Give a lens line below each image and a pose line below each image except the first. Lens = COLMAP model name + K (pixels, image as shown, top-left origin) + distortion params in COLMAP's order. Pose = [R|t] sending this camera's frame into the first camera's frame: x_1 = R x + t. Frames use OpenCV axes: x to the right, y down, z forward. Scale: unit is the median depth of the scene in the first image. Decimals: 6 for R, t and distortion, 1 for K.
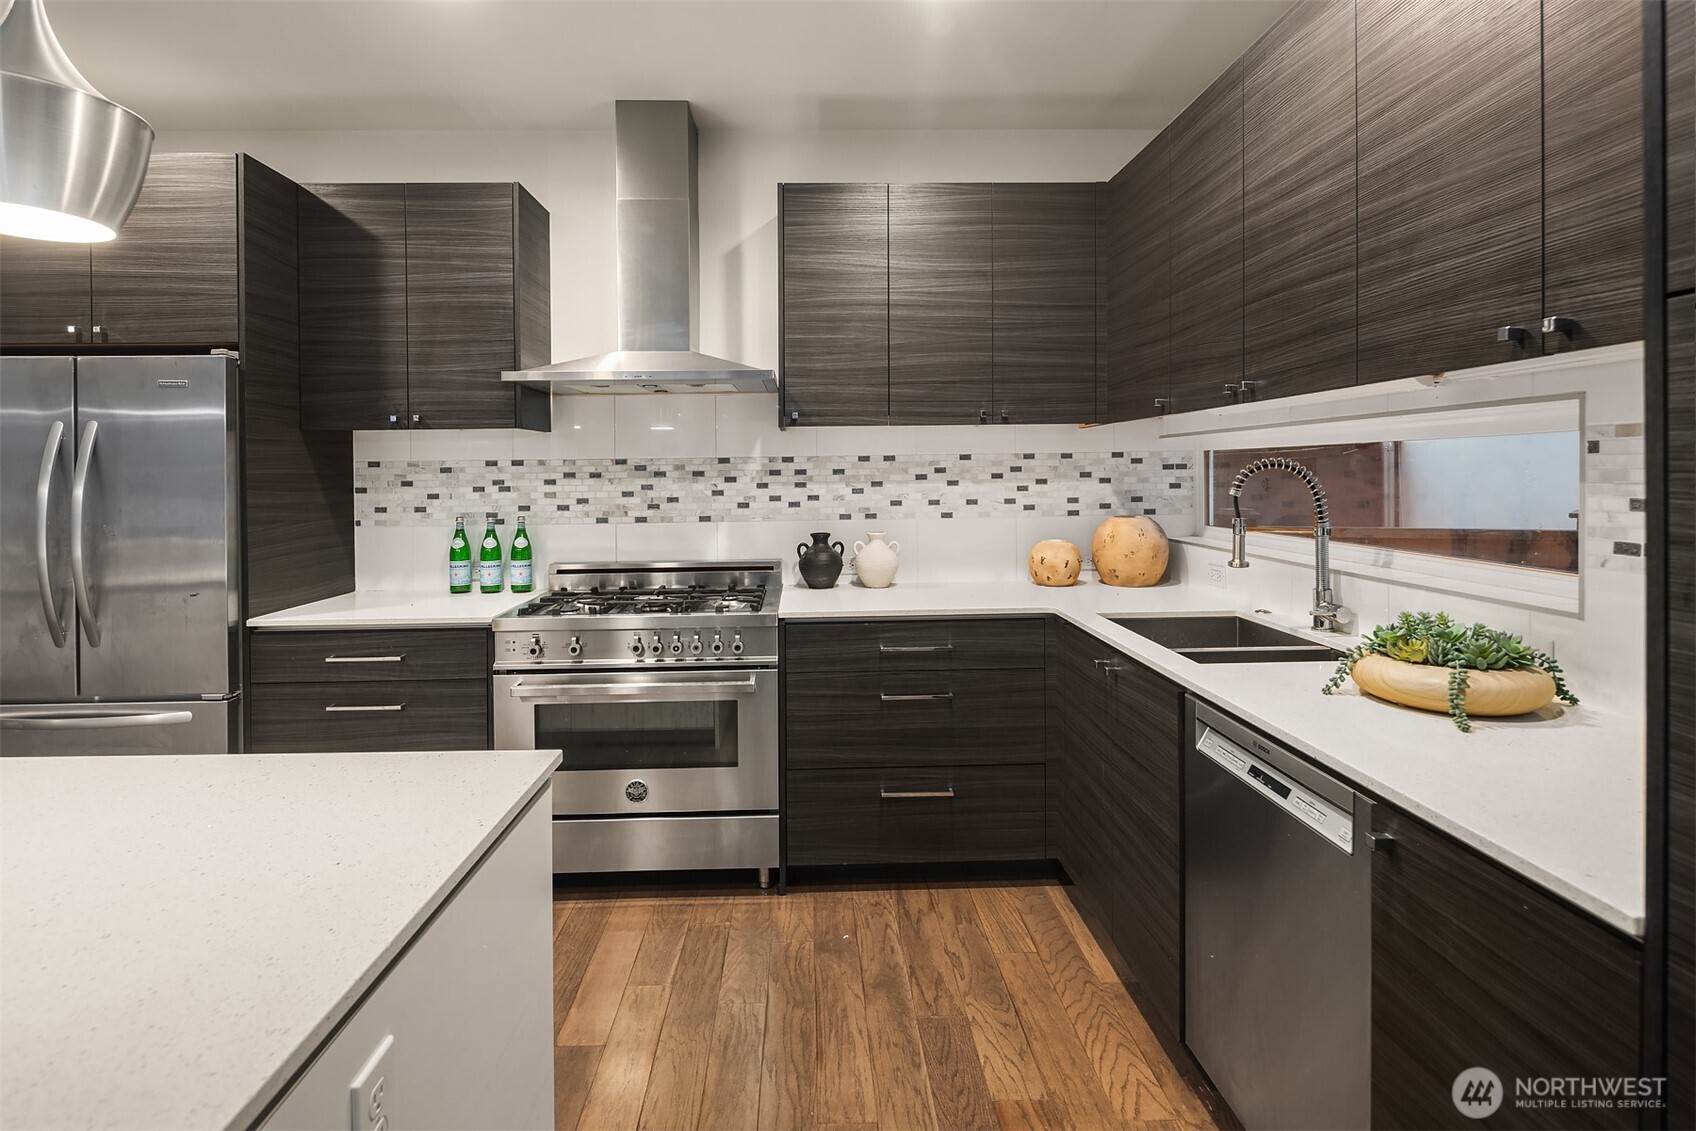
lens RADIAL K [[825.2, 0, 831.5], [0, 825.2, 478.5], [0, 0, 1]] dist [0.006661, -0.004007]
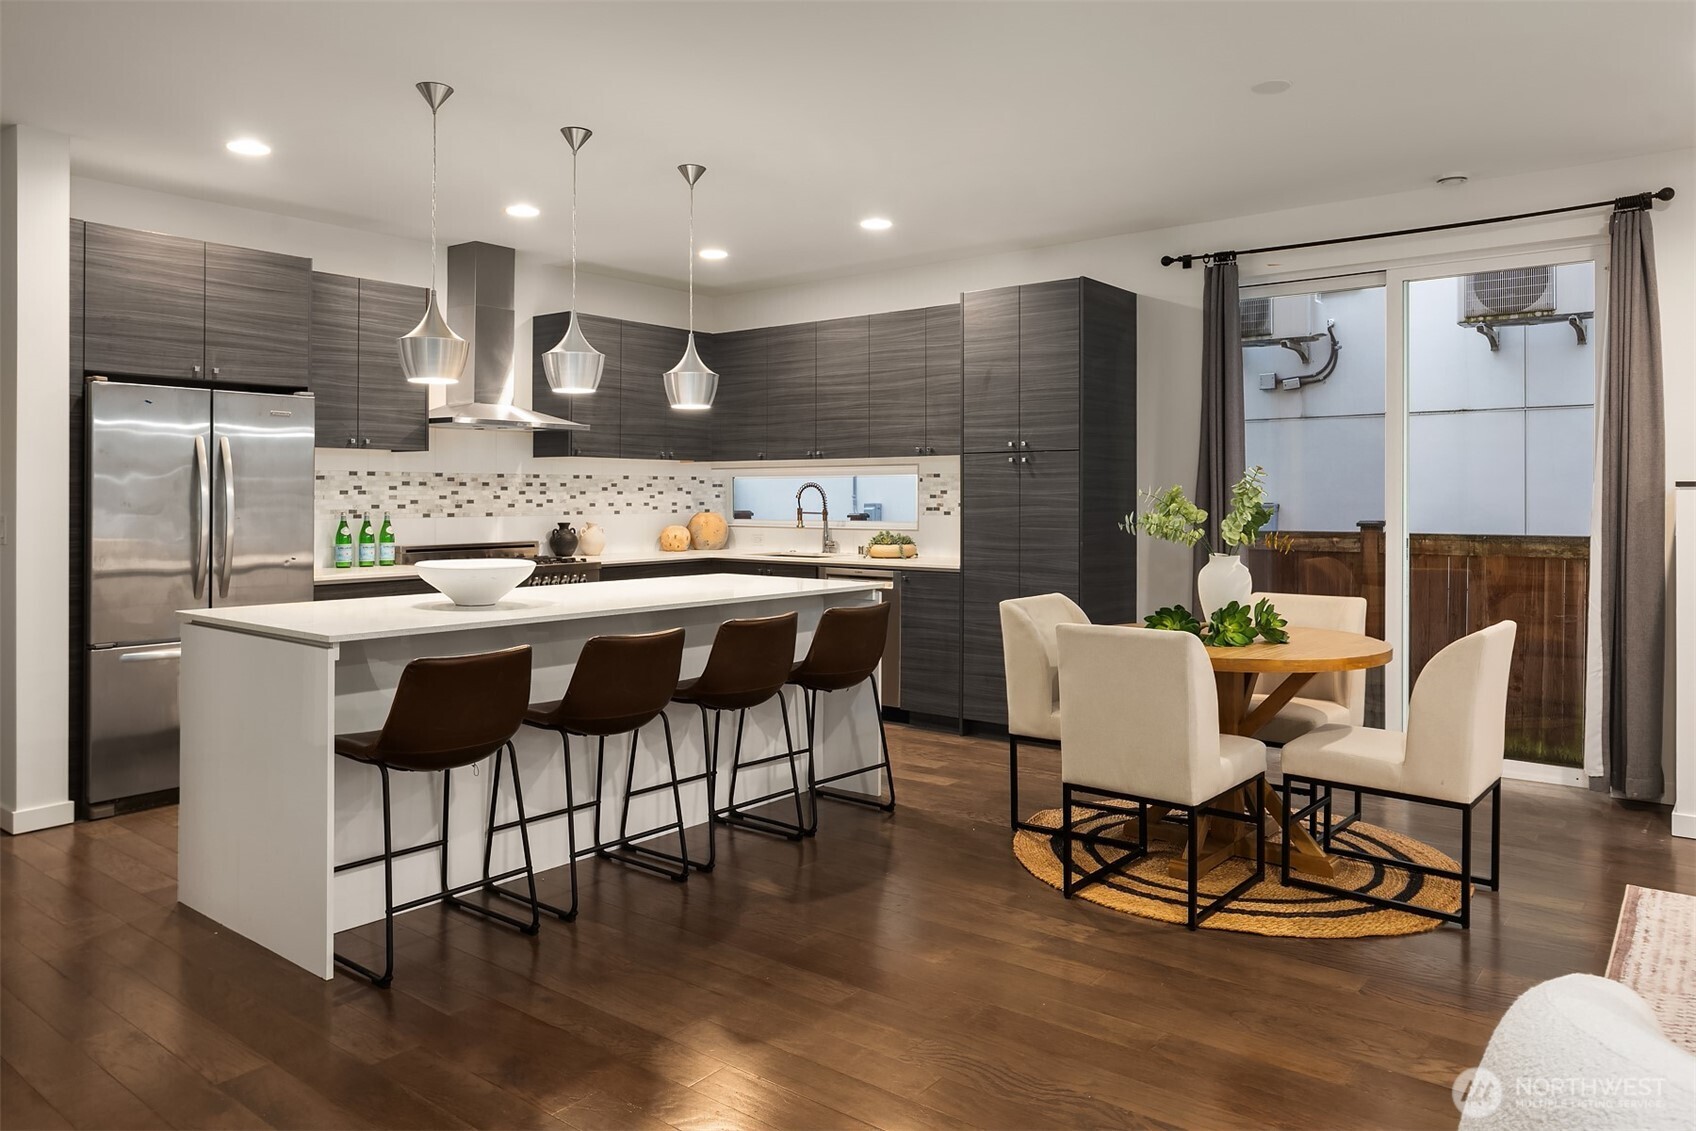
lens RADIAL K [[1145.7, 0, 843.7], [0, 1145.7, 520.4], [0, 0, 1]] dist [-0.010813, 0.007348]
pose [[0.642931, -0.003600, 0.765916, -1.326273], [-0.004492, 0.999954, 0.008471, 0.039184], [-0.765911, -0.008886, 0.642885, -0.819355]]
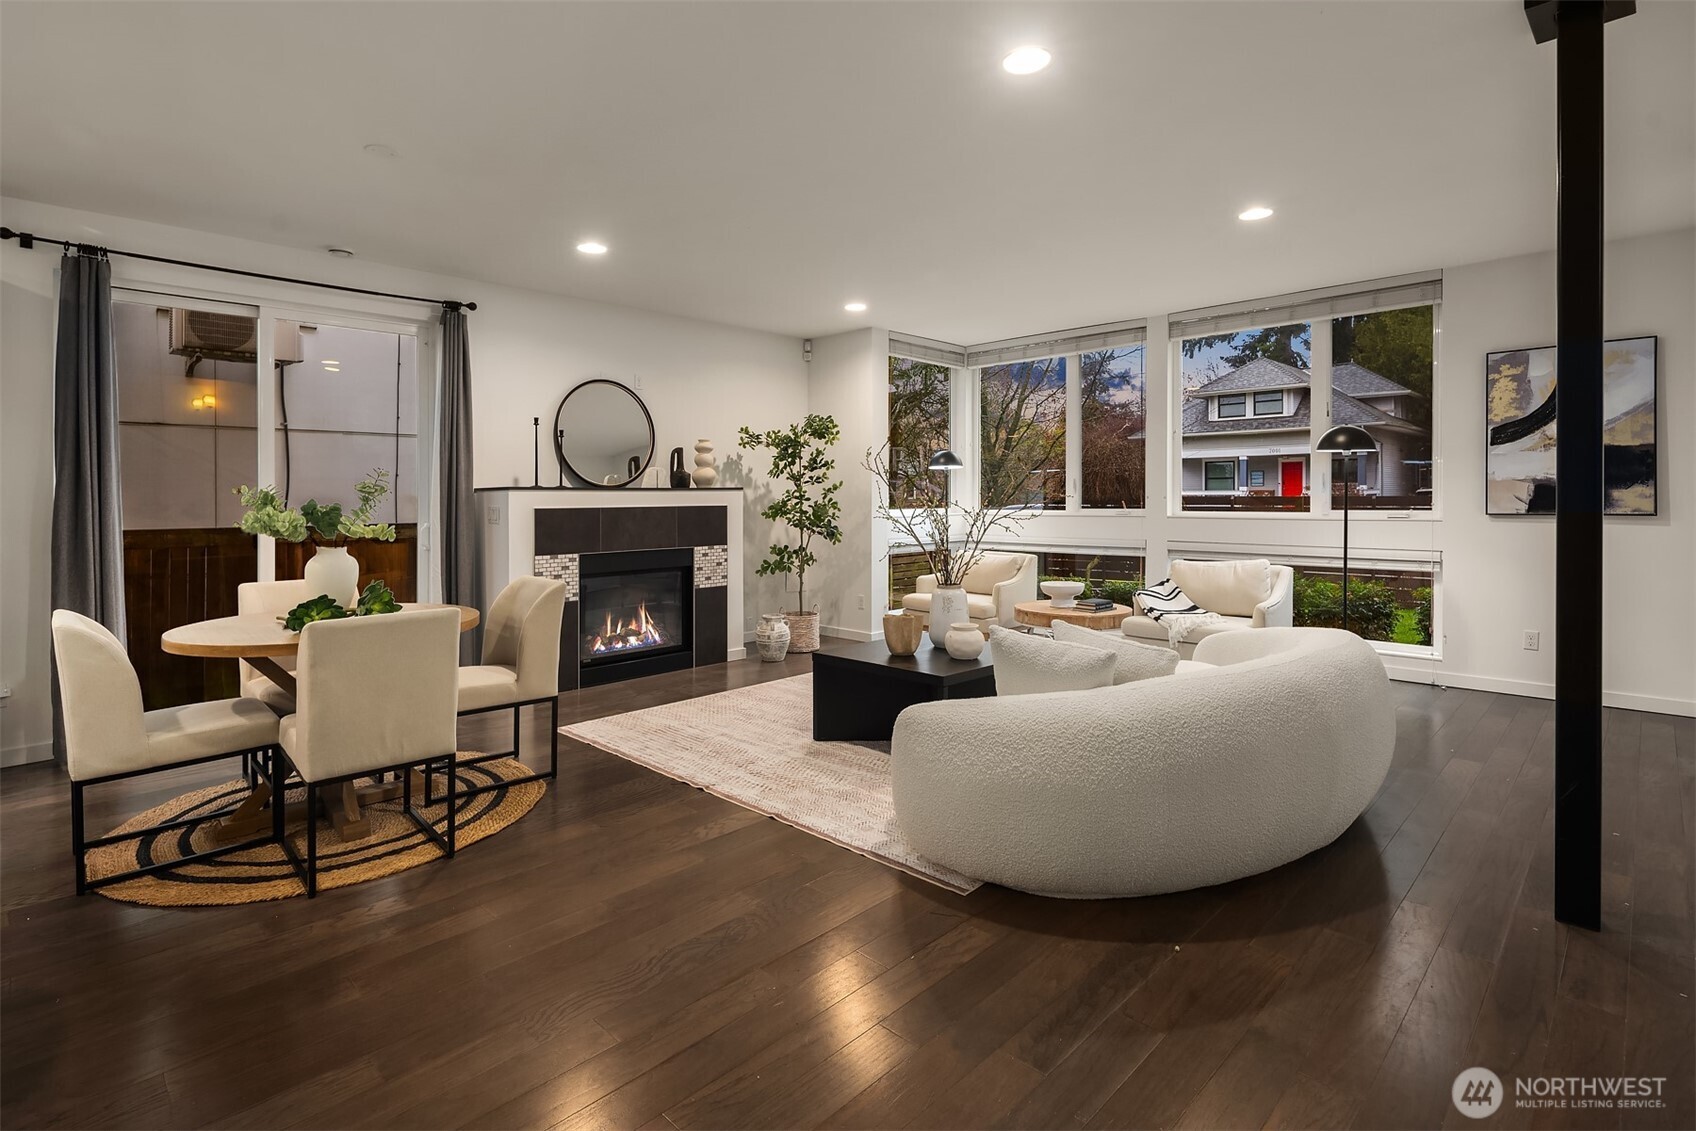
lens RADIAL K [[825.2, 0, 842.6], [0, 825.2, 502.0], [0, 0, 1]] dist [0.006661, -0.004007]
pose [[-0.693808, 0.010958, 0.720077, -1.270227], [0.016085, 0.999871, 0.000283, 0.040282], [-0.719980, 0.011778, -0.693894, -0.072578]]
